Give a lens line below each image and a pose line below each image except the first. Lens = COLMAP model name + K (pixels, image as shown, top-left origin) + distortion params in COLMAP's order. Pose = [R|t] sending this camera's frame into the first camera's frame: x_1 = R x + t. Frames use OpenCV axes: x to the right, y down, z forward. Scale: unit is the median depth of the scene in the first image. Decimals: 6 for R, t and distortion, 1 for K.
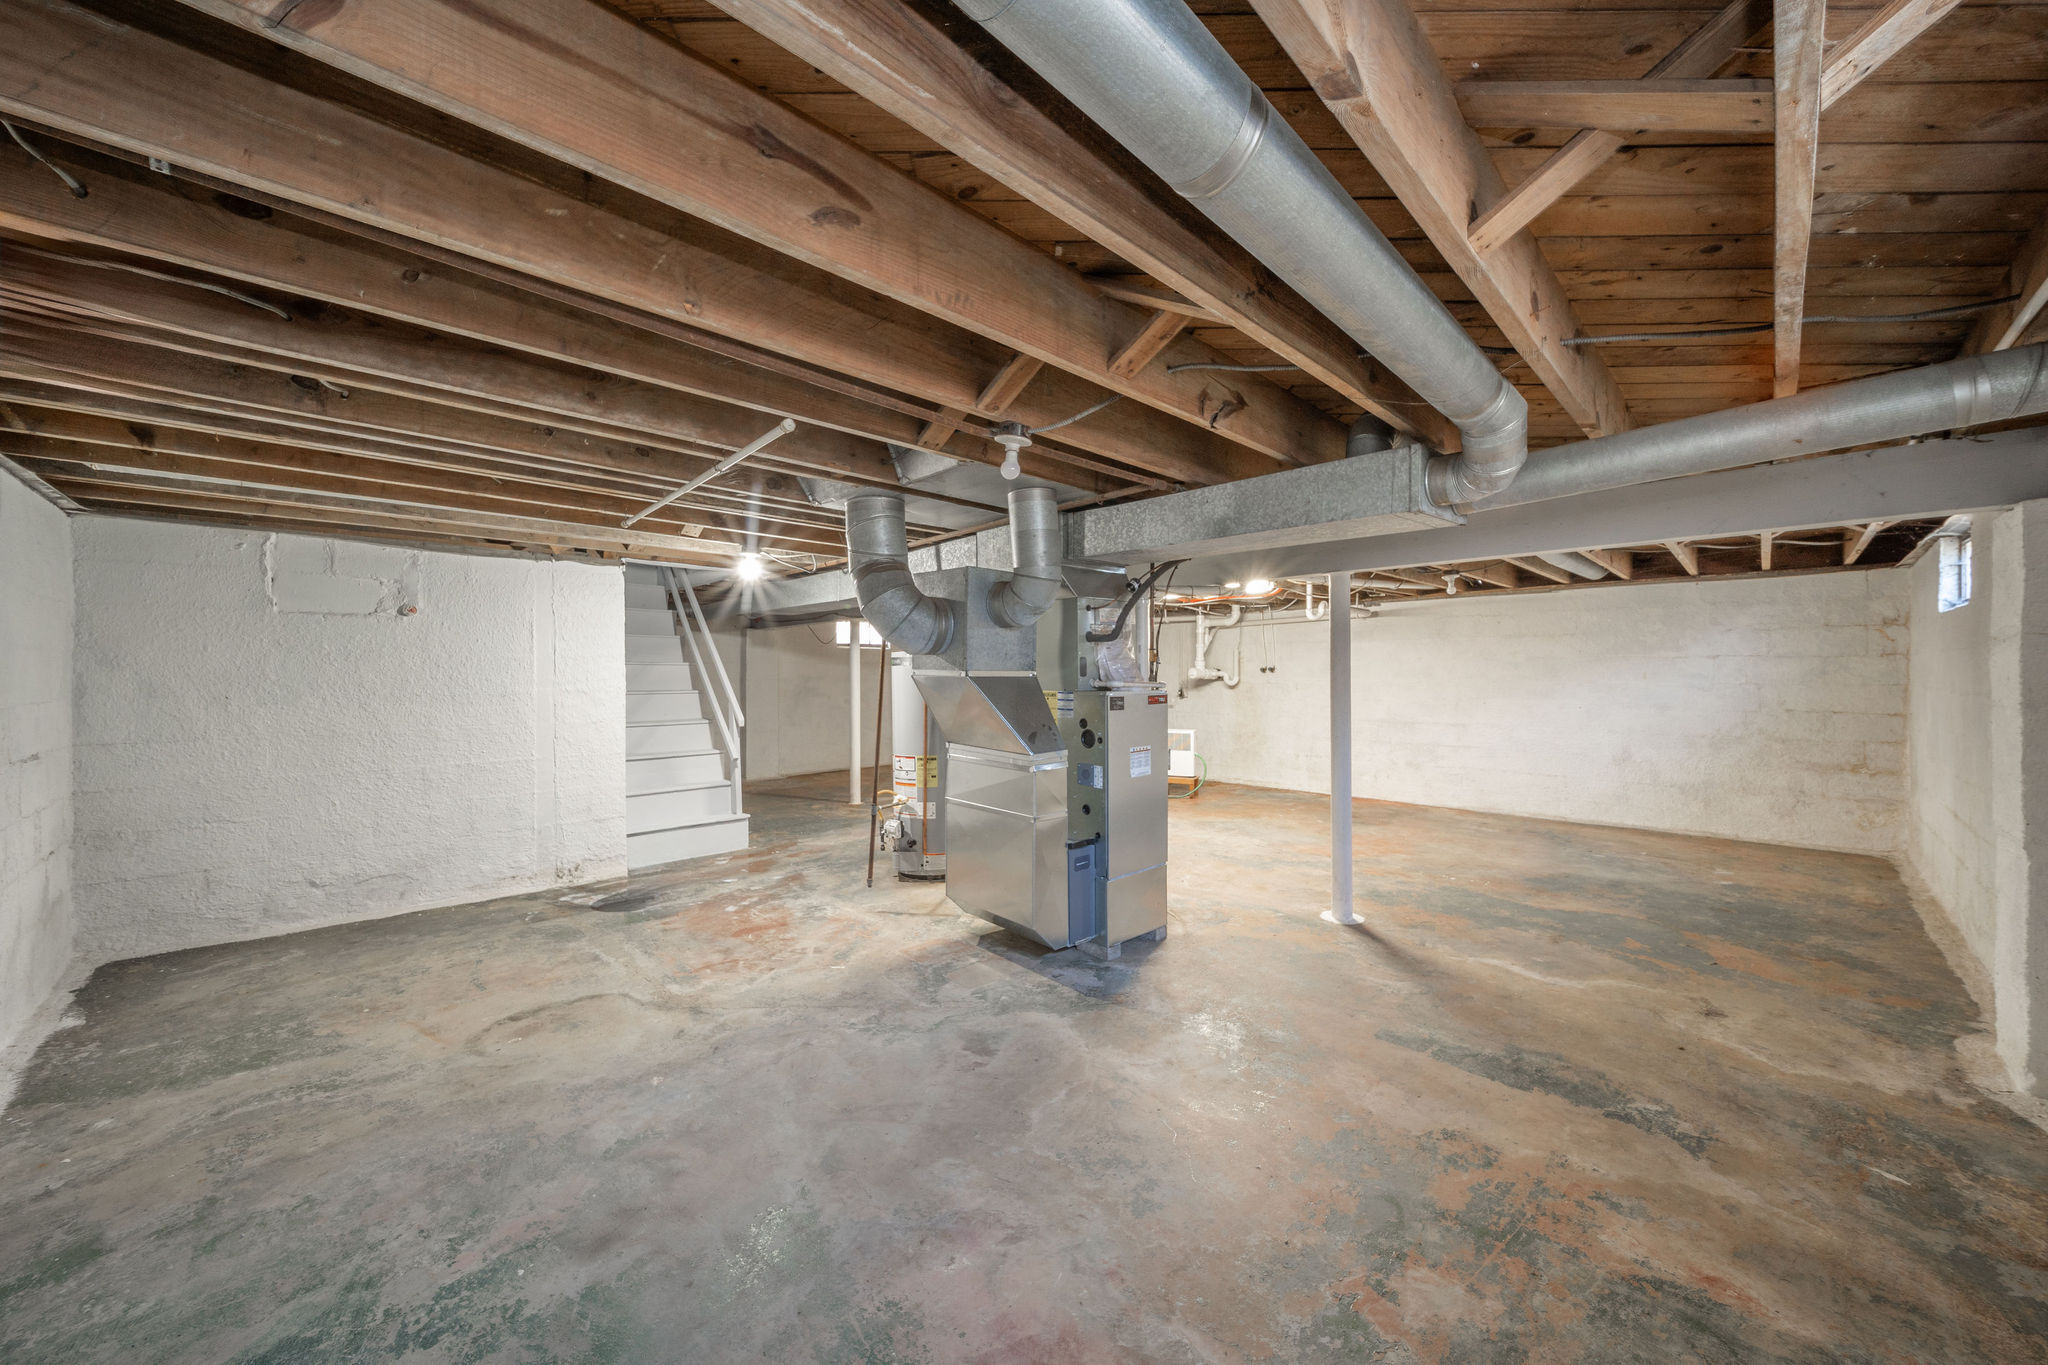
lens RADIAL K [[729.8, 0, 1017.4], [0, 729.8, 662.1], [0, 0, 1]] dist [0.000660, 0.000129]
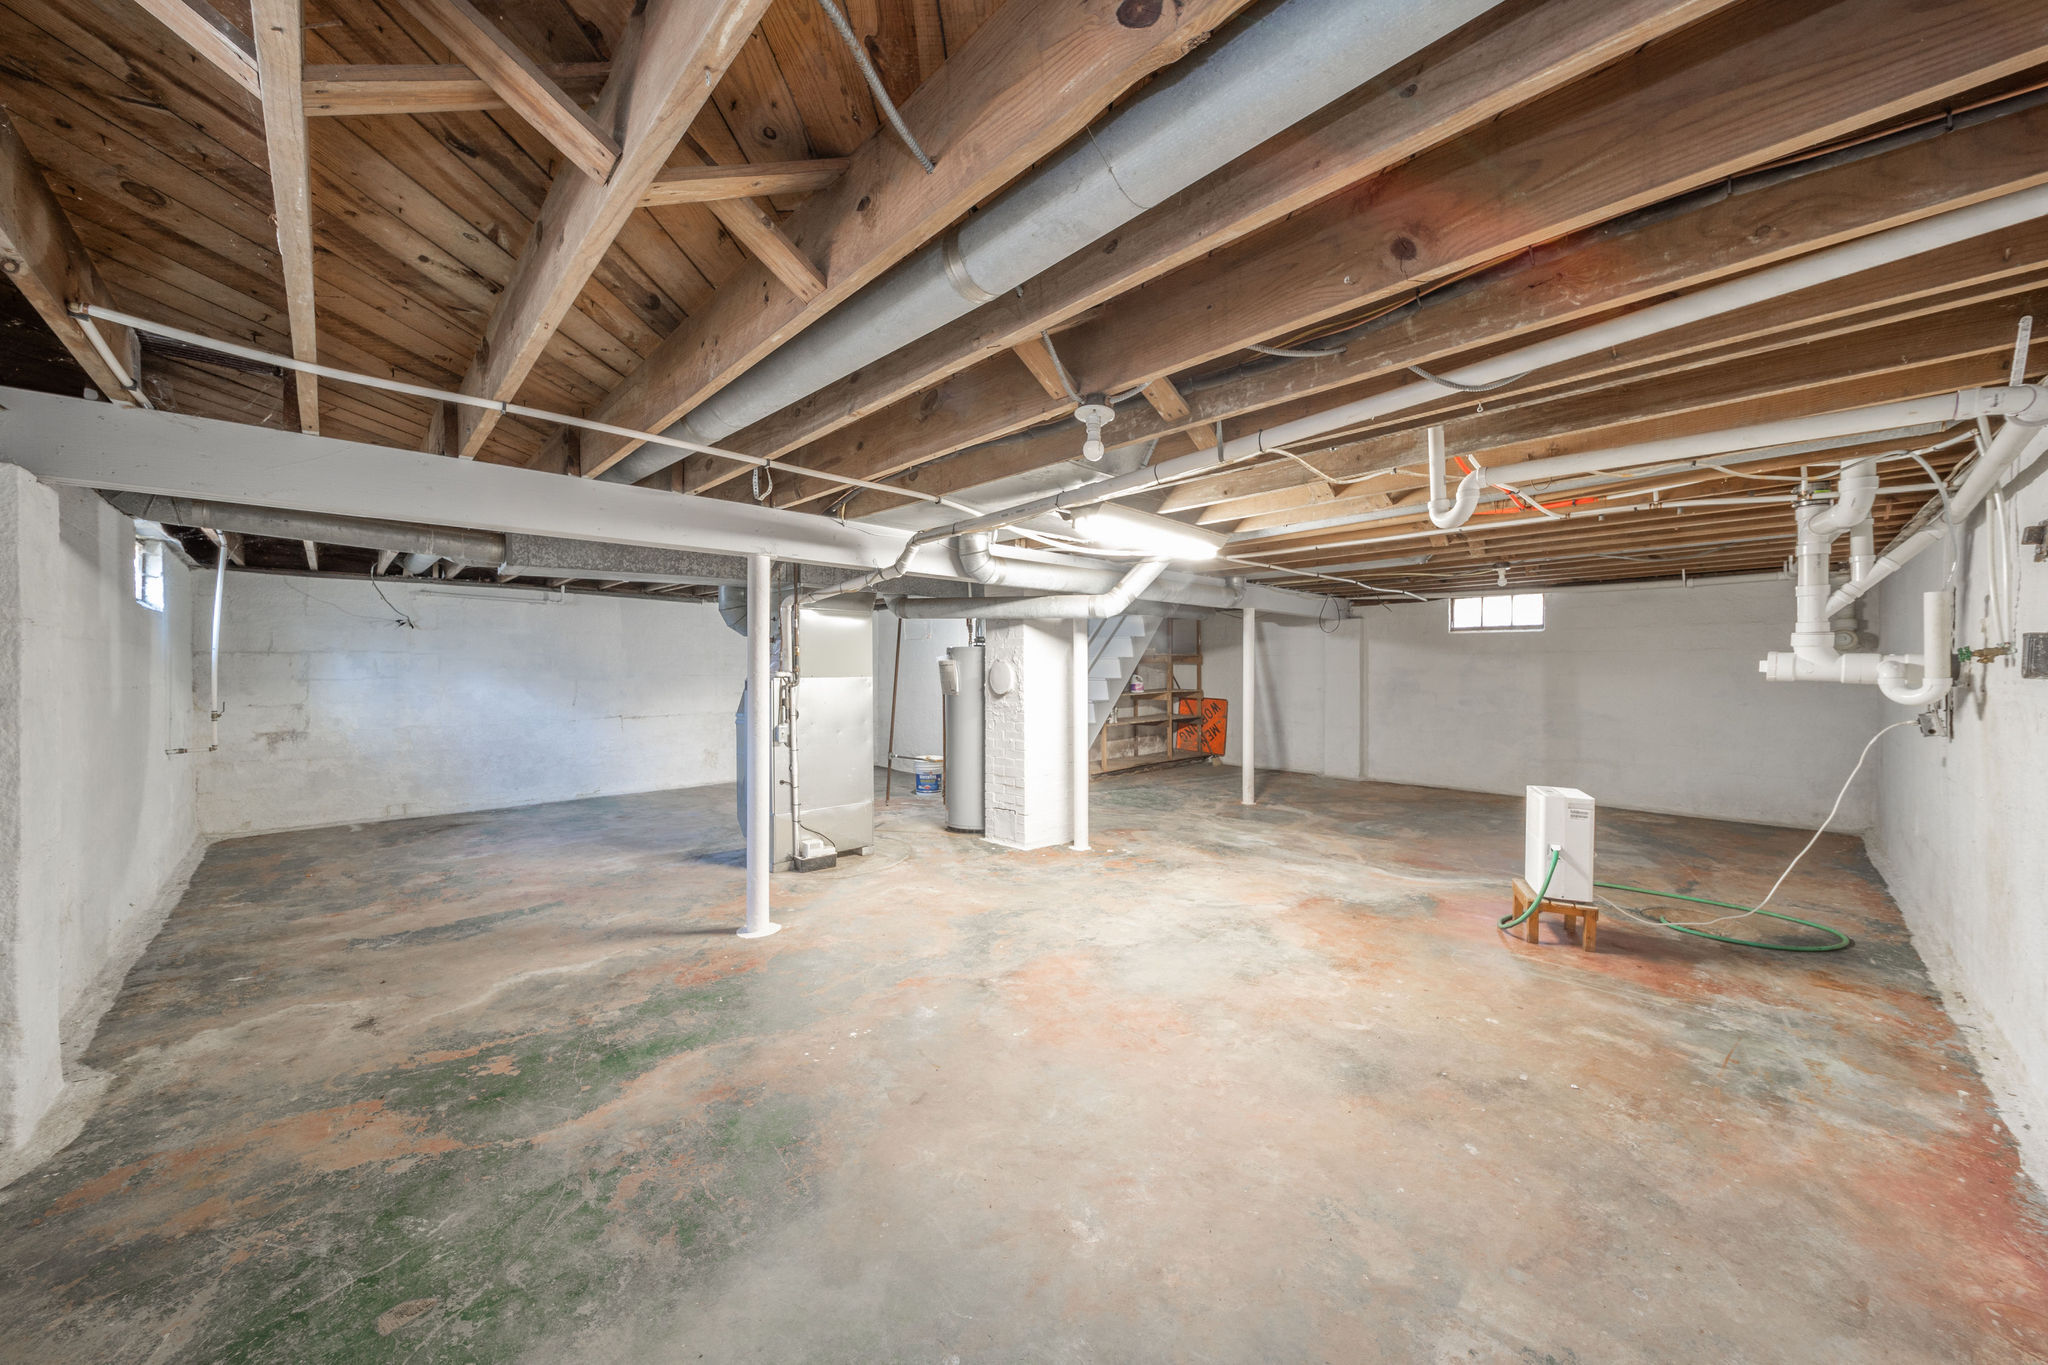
lens RADIAL K [[729.8, 0, 1017.4], [0, 729.8, 662.1], [0, 0, 1]] dist [0.000660, 0.000129]
pose [[-0.011899, -0.001904, -0.999927, 2.071938], [0.014067, 0.999899, -0.002071, 0.030307], [0.999830, -0.014091, -0.011871, 2.041134]]
